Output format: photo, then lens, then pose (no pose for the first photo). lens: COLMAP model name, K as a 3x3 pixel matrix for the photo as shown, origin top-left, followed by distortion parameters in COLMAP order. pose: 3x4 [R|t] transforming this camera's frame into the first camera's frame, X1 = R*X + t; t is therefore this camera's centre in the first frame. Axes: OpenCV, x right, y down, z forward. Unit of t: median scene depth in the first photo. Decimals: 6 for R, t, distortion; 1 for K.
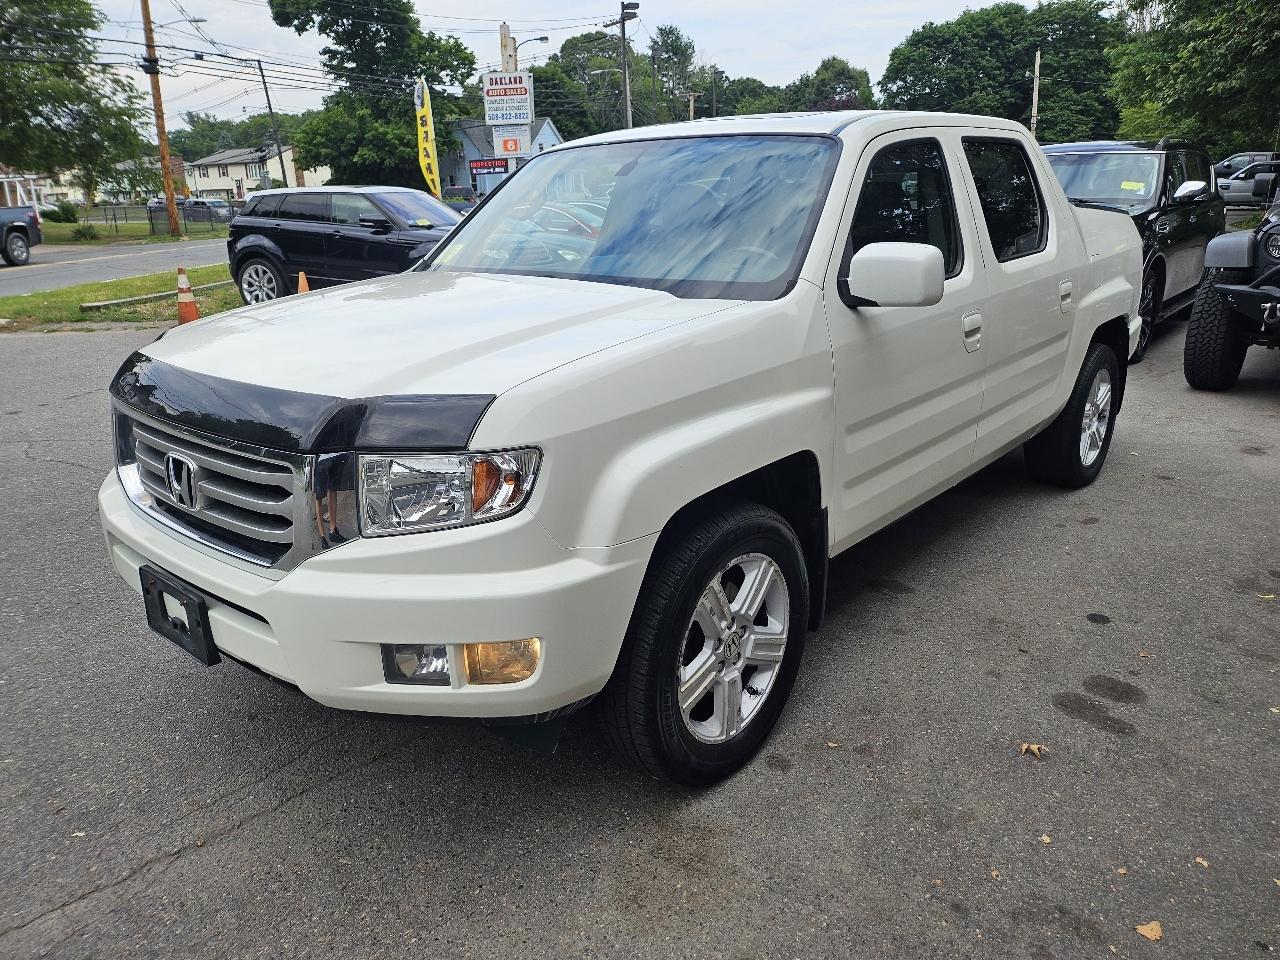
lens RADIAL K [[905.9, 0, 652.9], [0, 905.9, 468.2], [0, 0, 1]] dist [0.081790, -0.097774]
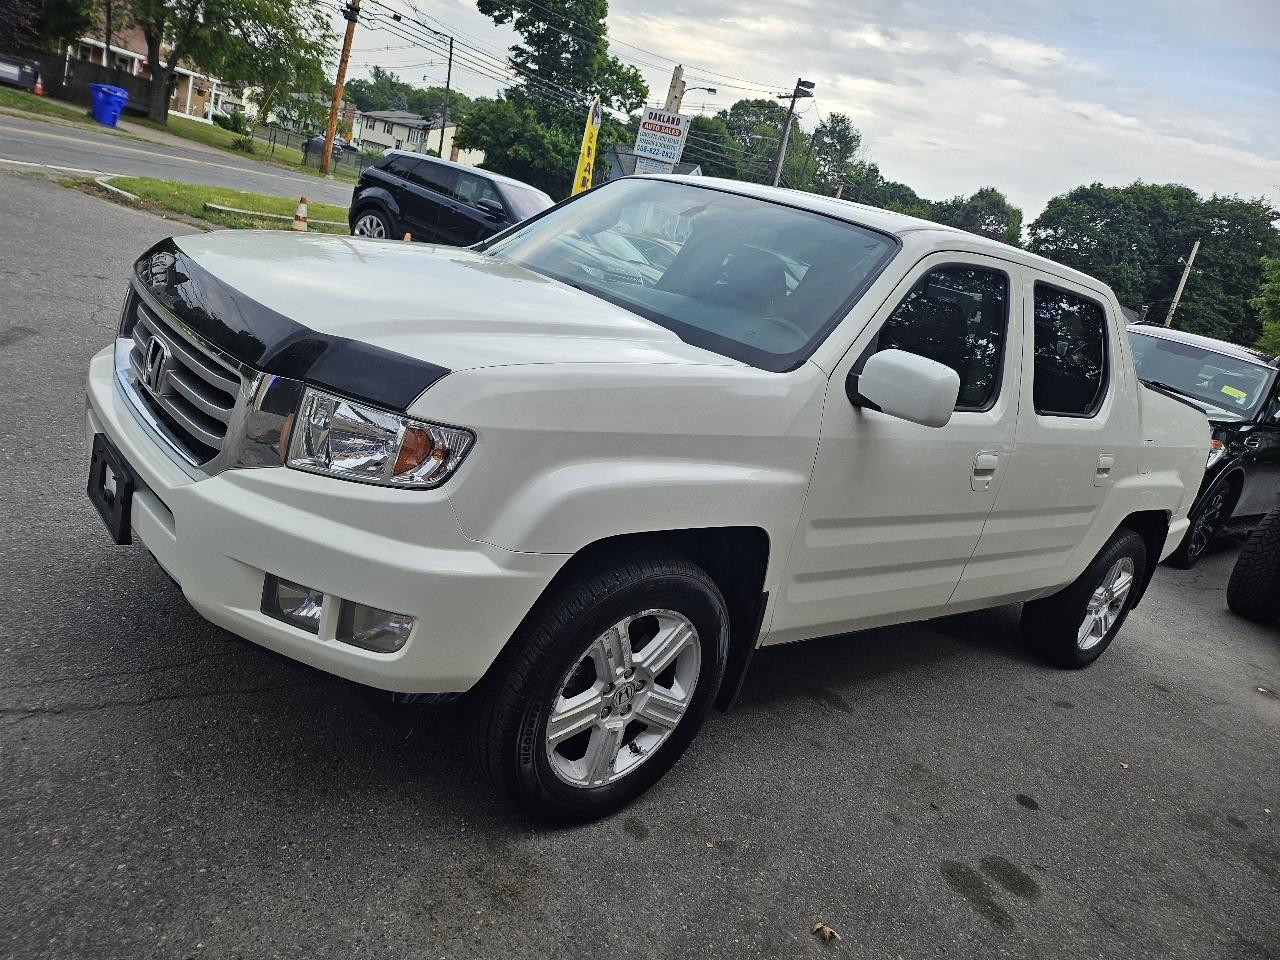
lens RADIAL K [[906.2, 0, 635.4], [0, 906.2, 470.6], [0, 0, 1]] dist [0.078131, -0.089838]
pose [[0.948958, 0.305040, -0.080186, 0.051397], [-0.308661, 0.950445, -0.037189, -0.000251], [0.064868, 0.060041, 0.996086, 0.008804]]
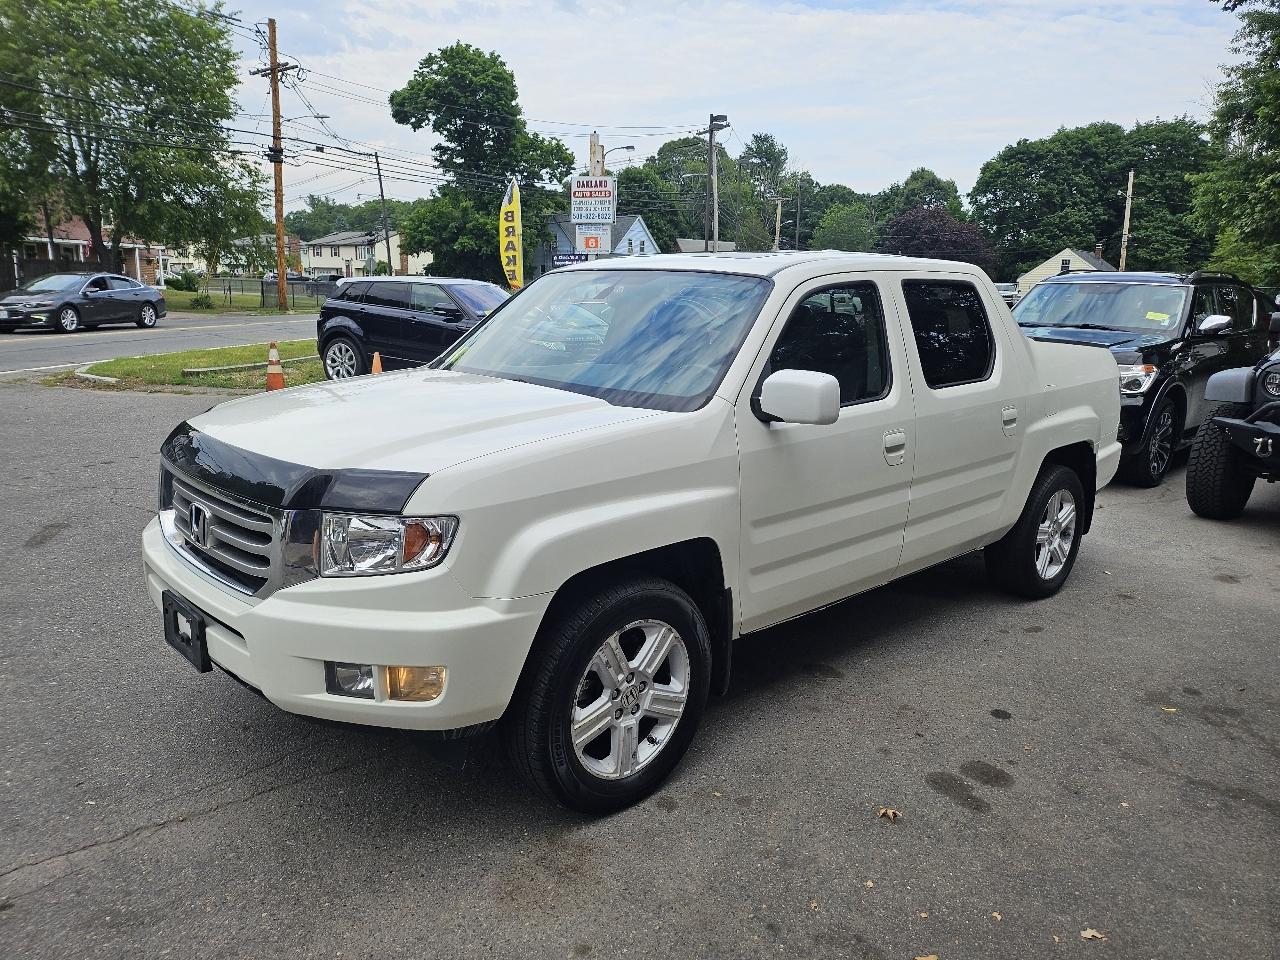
lens RADIAL K [[906.5, 0, 648.2], [0, 906.5, 482.3], [0, 0, 1]] dist [0.082564, -0.097823]
pose [[0.993863, 0.068245, -0.087052, 0.096907], [-0.075100, 0.994115, -0.078070, 0.003657], [0.081212, 0.084128, 0.993140, -0.101291]]
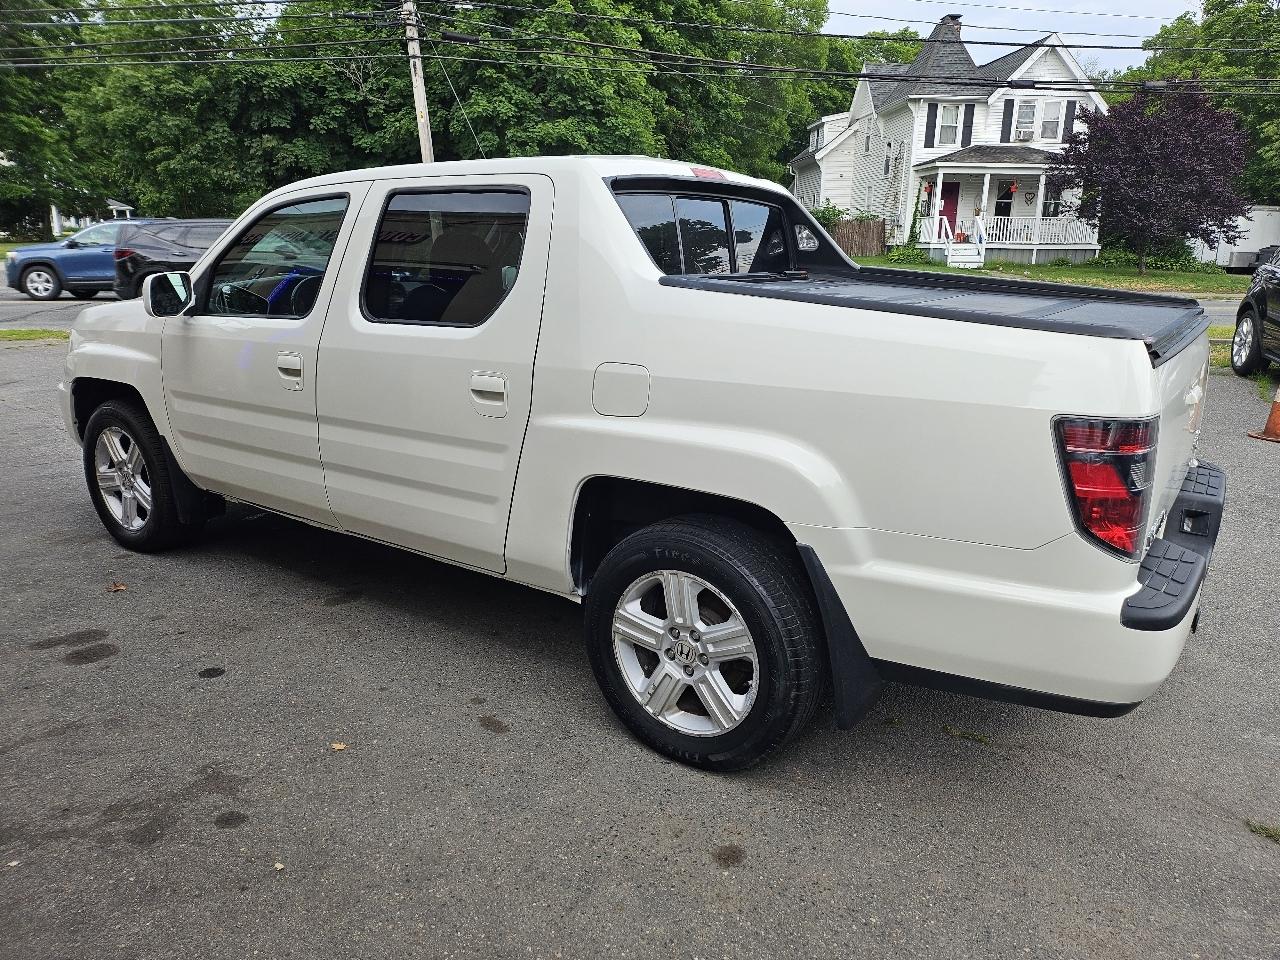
lens RADIAL K [[906.2, 0, 635.4], [0, 906.2, 470.6], [0, 0, 1]] dist [0.078131, -0.089838]
pose [[0.083386, 0.266107, -0.960330, 0.962974], [-0.298416, 0.926130, 0.230718, -0.272765], [0.950786, 0.267340, 0.156637, 0.832409]]
